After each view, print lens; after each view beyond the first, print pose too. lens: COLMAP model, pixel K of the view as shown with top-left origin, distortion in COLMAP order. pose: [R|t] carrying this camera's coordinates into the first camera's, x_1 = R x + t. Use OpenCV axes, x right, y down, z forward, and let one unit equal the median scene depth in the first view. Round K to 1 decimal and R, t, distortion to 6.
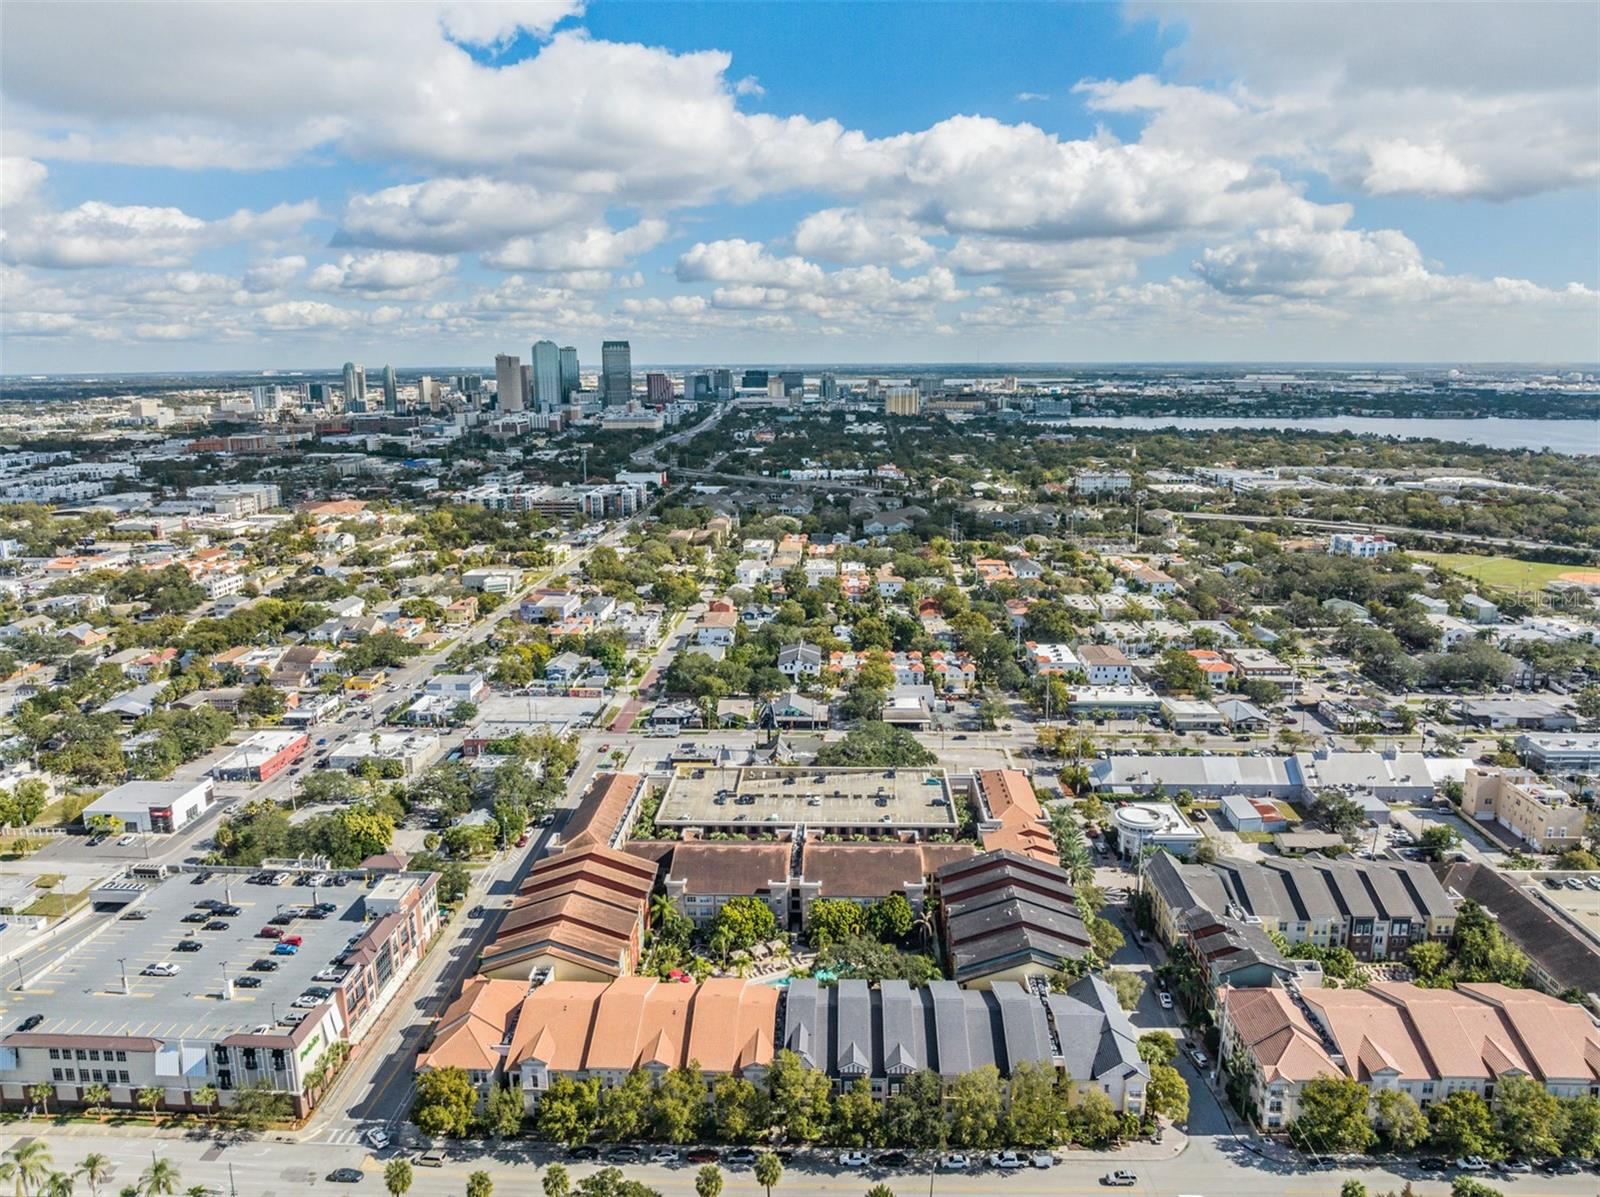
lens RADIAL K [[1113.5, 0, 800.0], [0, 1113.5, 598.5], [0, 0, 1]] dist [-0.057832, 0.034022]
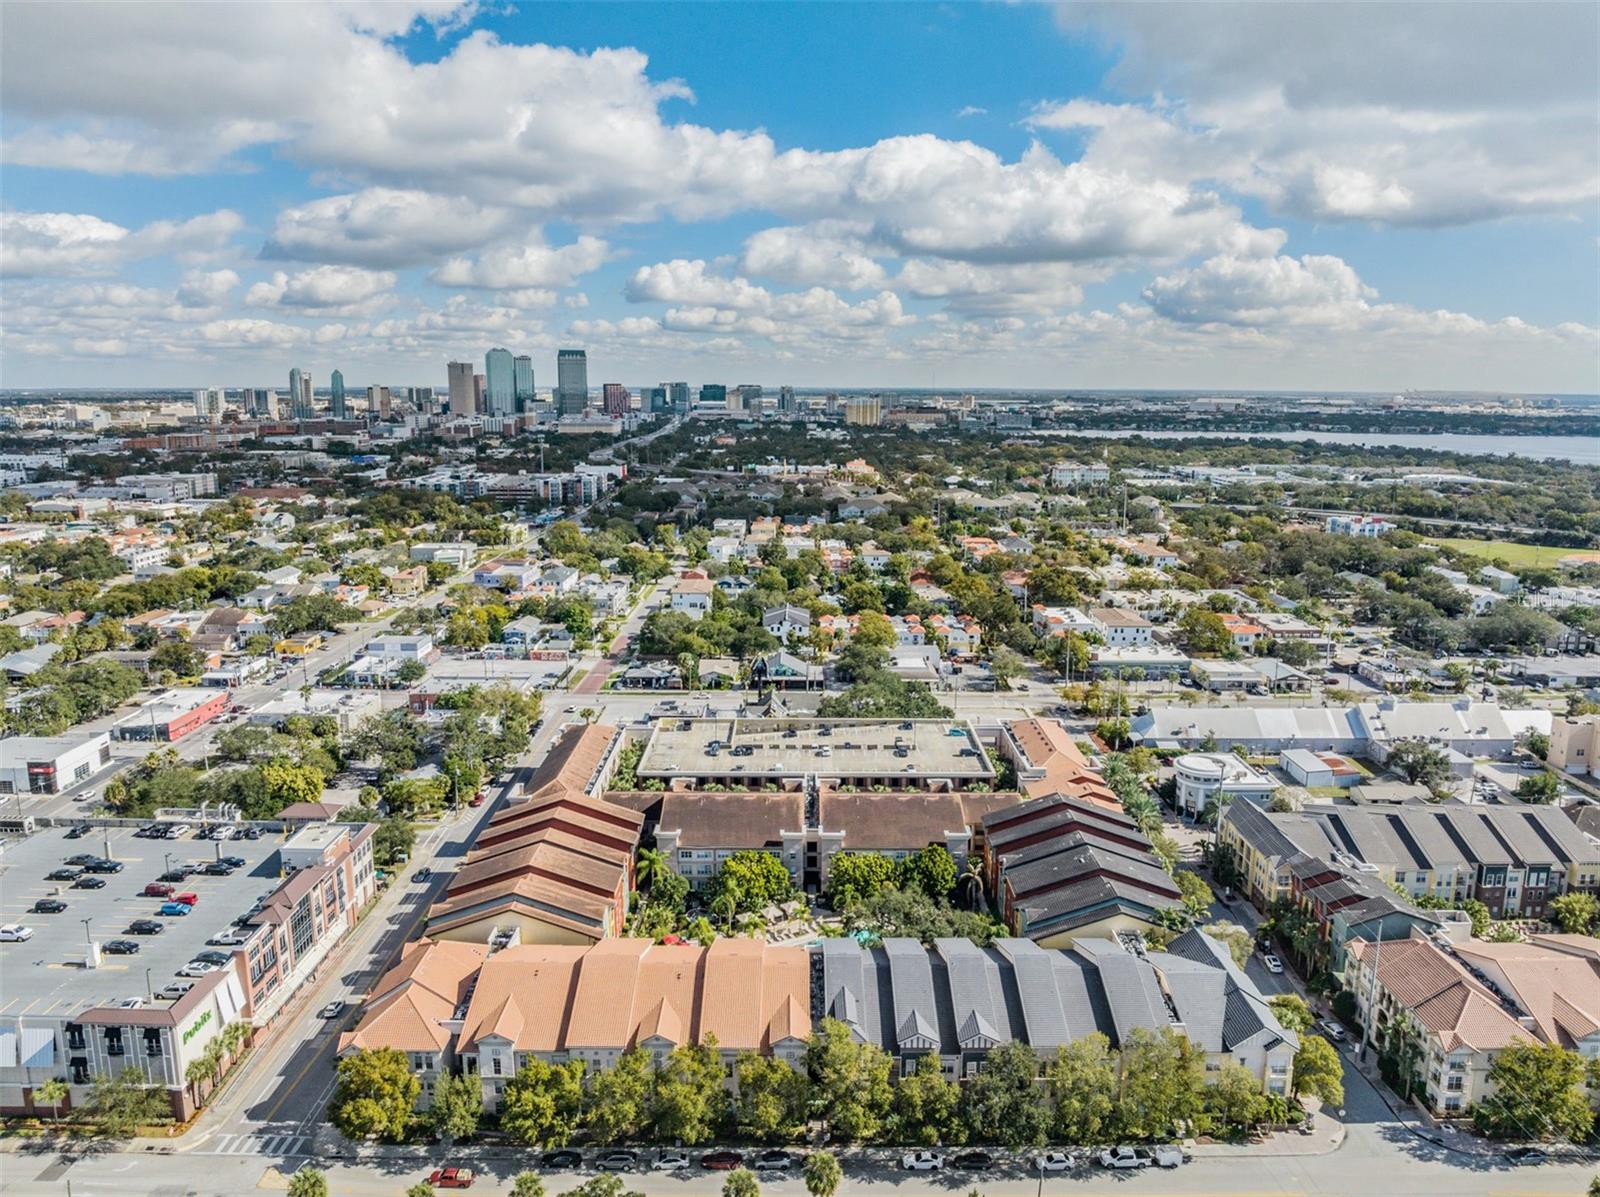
lens RADIAL K [[1113.5, 0, 800.0], [0, 1113.5, 598.5], [0, 0, 1]] dist [-0.057832, 0.034022]
pose [[0.999116, 0.004023, 0.041857, -0.031341], [-0.003114, 0.999758, -0.021764, 0.063521], [-0.041934, 0.021614, 0.998887, 0.109059]]
